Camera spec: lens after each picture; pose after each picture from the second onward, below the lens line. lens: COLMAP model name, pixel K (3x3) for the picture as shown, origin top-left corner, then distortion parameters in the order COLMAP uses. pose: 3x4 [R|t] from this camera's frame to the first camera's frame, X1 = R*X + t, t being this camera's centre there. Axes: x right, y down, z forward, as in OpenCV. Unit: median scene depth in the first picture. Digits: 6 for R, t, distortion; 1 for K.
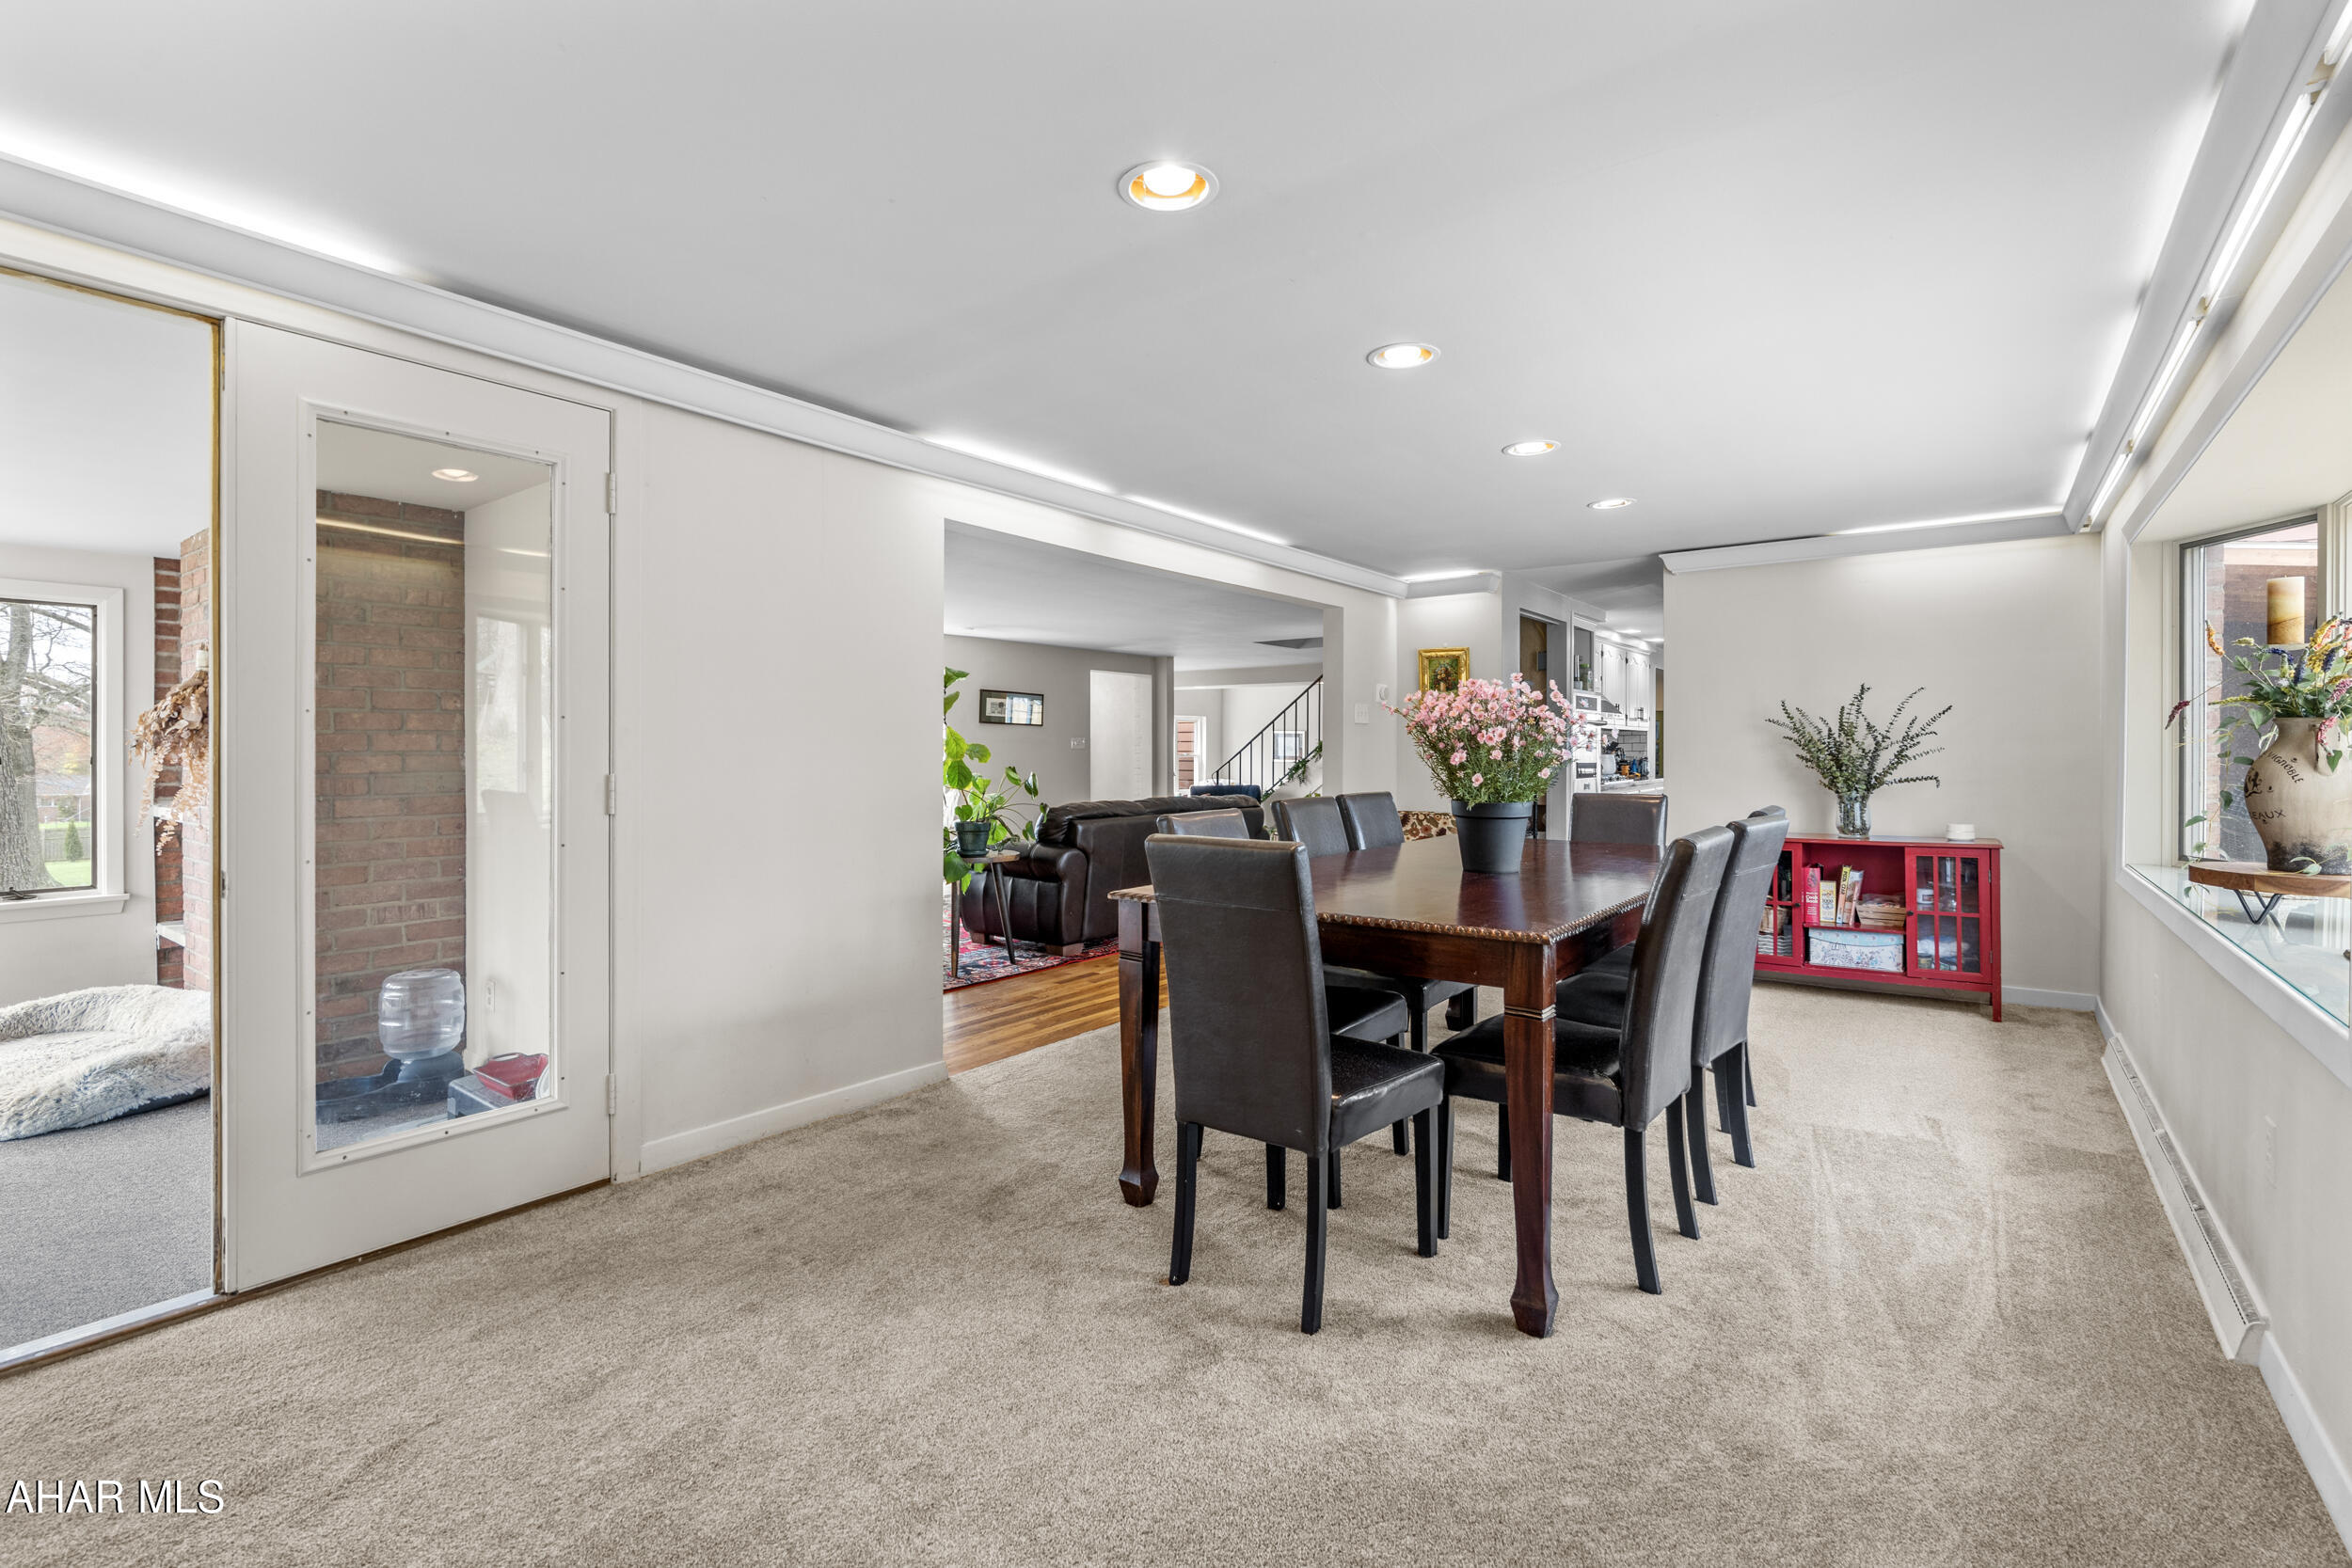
lens RADIAL K [[1066.7, 0, 1165.1], [0, 1066.7, 756.1], [0, 0, 1]] dist [-0.004611, 0.002011]
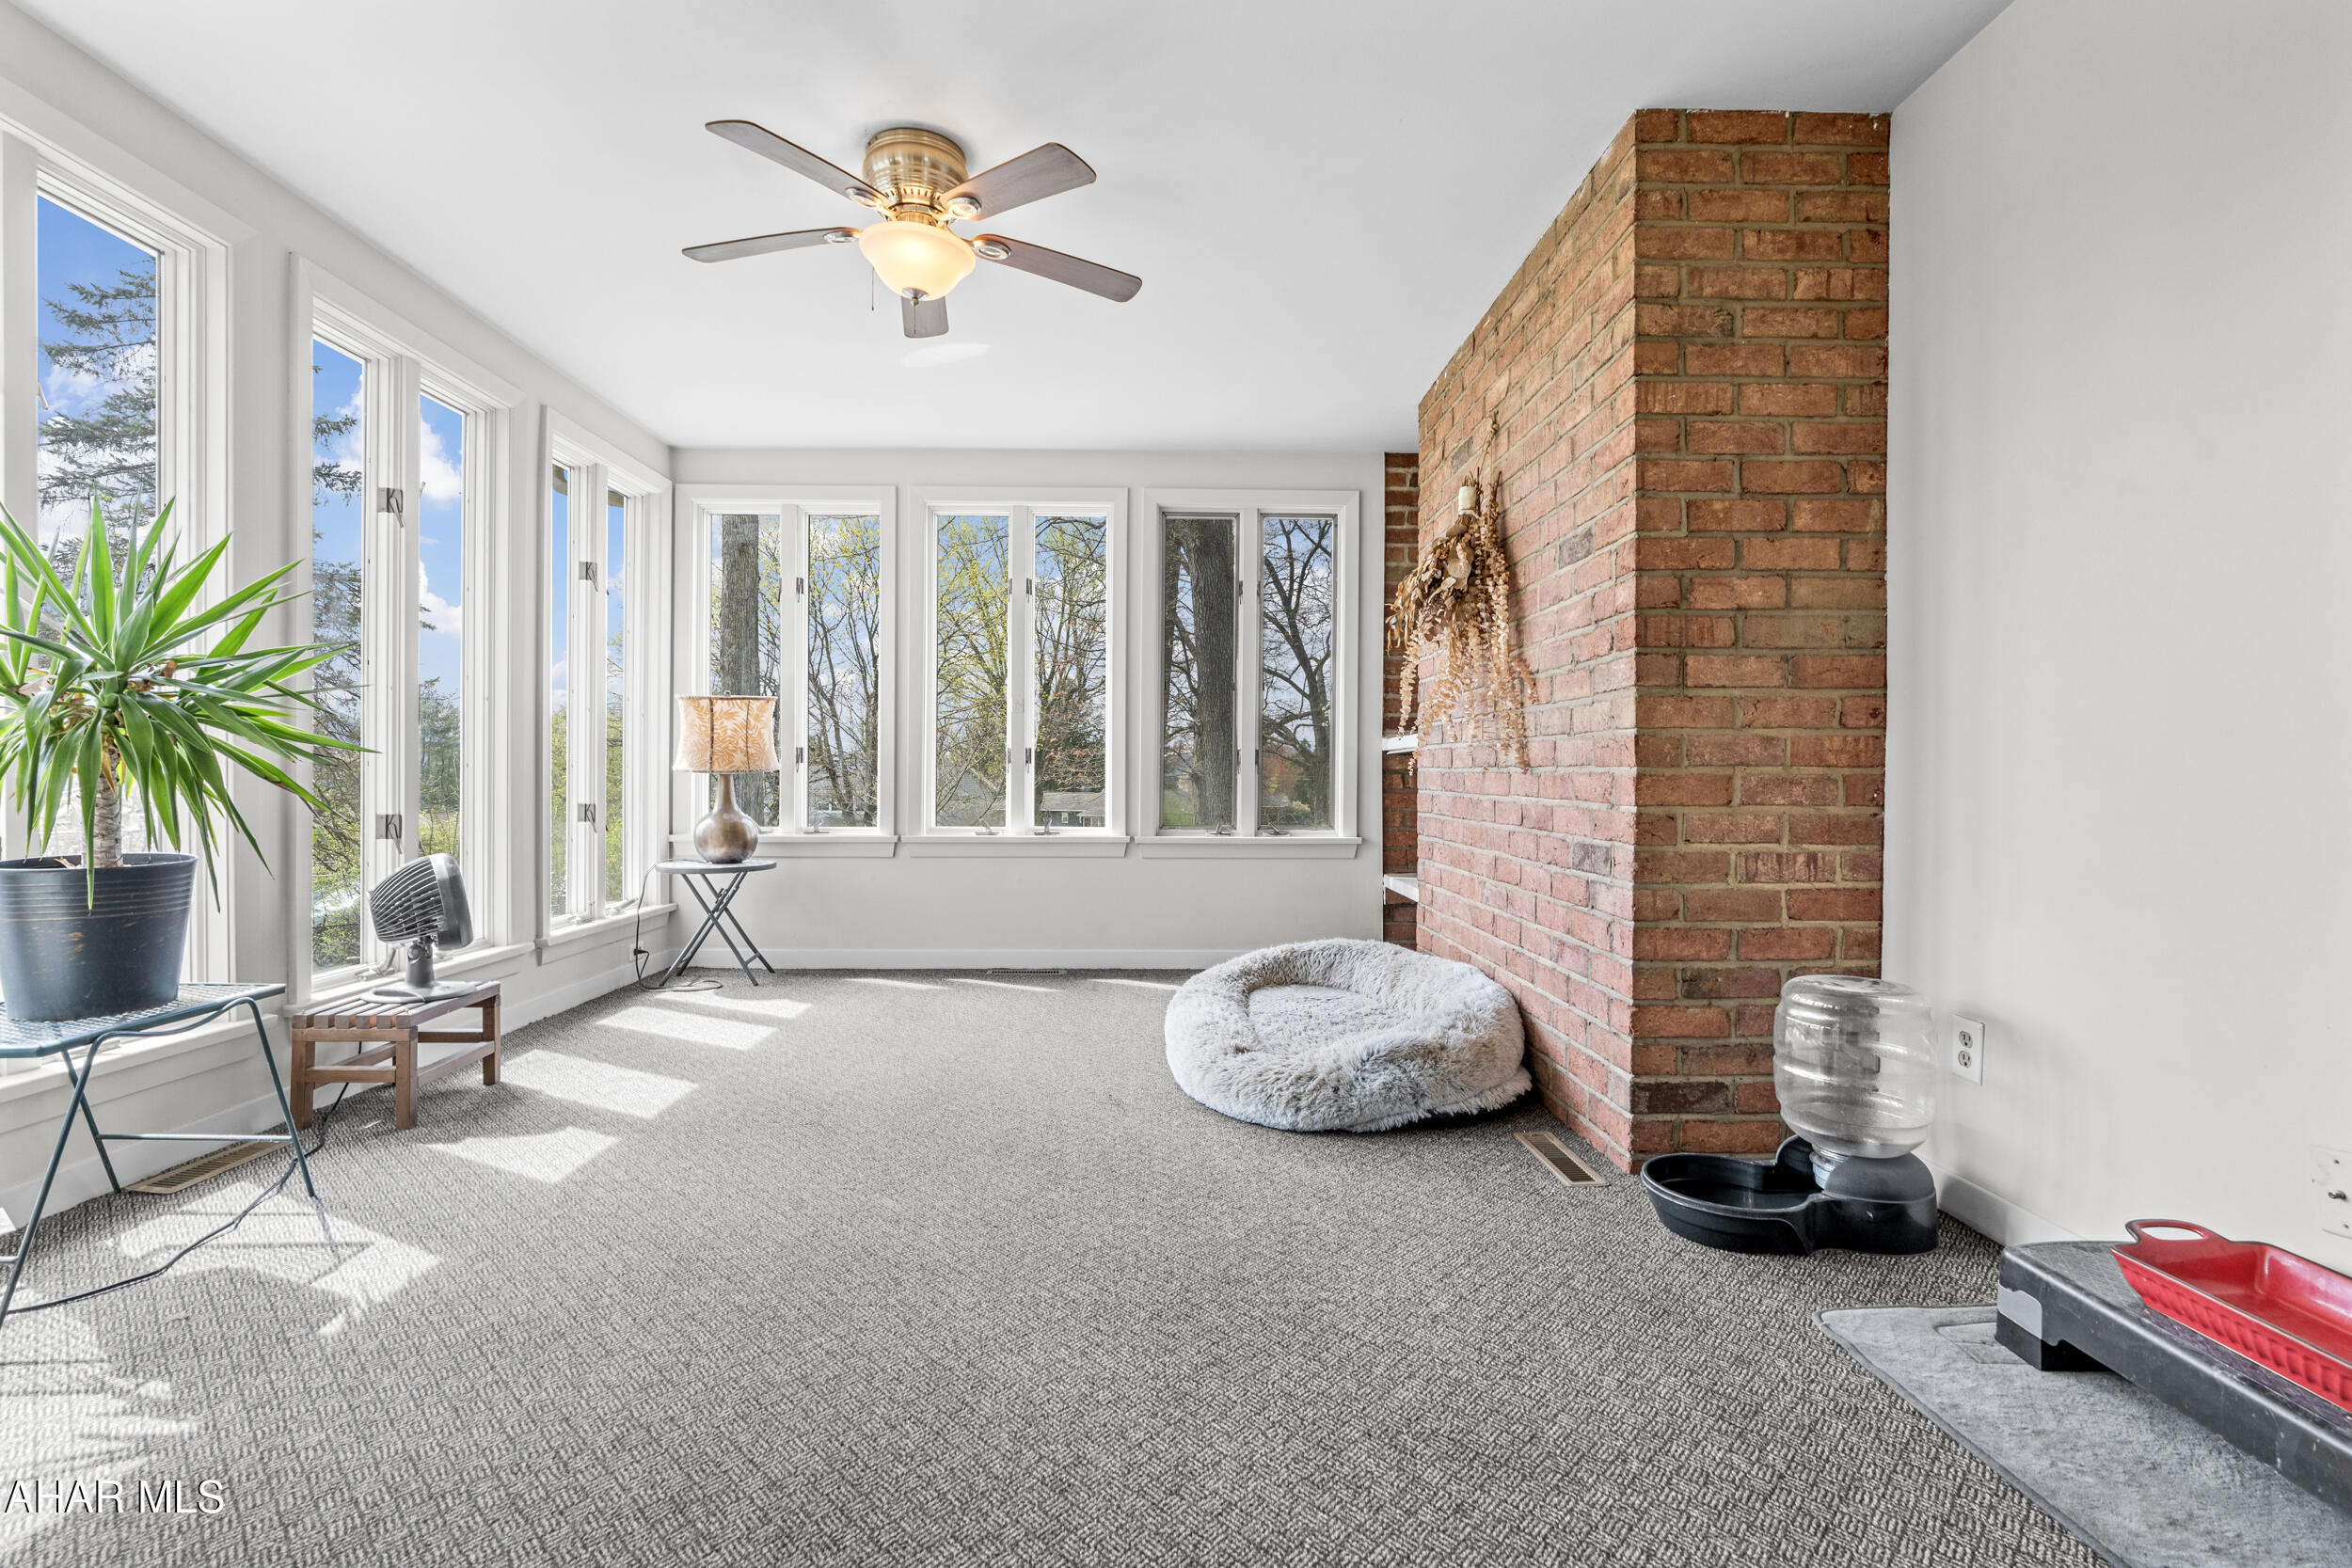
lens RADIAL K [[1066.7, 0, 1174.5], [0, 1066.7, 781.8], [0, 0, 1]] dist [-0.004611, 0.002011]
pose [[0.627081, 0.005351, -0.778935, -0.485597], [-0.007329, 0.999973, 0.000969, 0.105541], [0.778919, 0.005101, 0.627104, 0.412331]]
